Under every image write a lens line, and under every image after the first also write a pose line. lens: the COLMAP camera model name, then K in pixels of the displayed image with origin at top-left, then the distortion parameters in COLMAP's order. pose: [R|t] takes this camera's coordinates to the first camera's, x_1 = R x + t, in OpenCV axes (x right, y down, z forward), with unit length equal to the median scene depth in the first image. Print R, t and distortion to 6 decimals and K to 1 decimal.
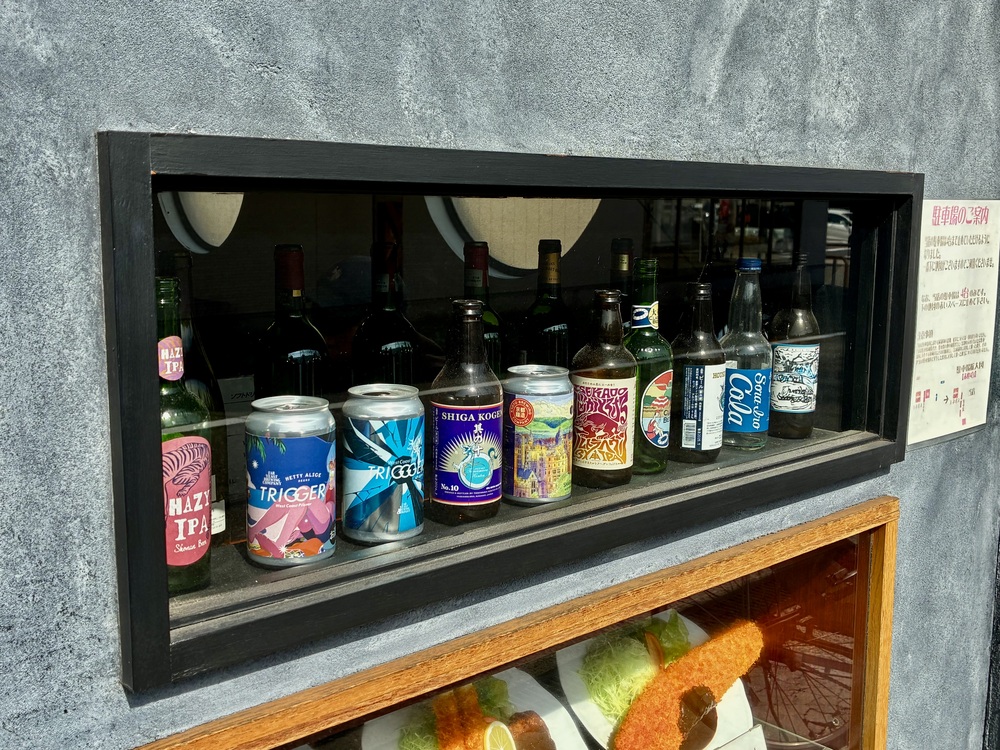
lens RADIAL K [[1078.4, 0, 500.0], [0, 1078.4, 375.0], [0, 0, 1]] dist [-0.007146, -0.004519]
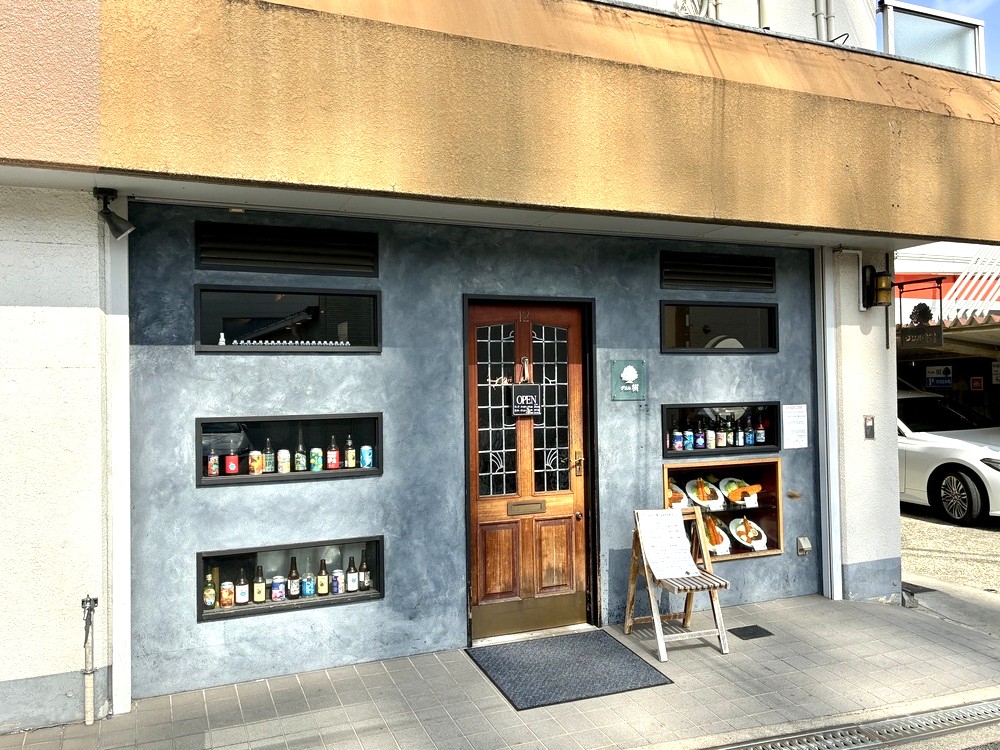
lens RADIAL K [[808.4, 0, 500.0], [0, 808.4, 375.0], [0, 0, 1]] dist [-0.000884, -0.000174]
pose [[0.944626, -0.030570, -0.326721, 0.501601], [-0.026036, 0.985530, -0.167487, 0.587241], [0.327114, 0.166719, 0.930162, -4.705554]]
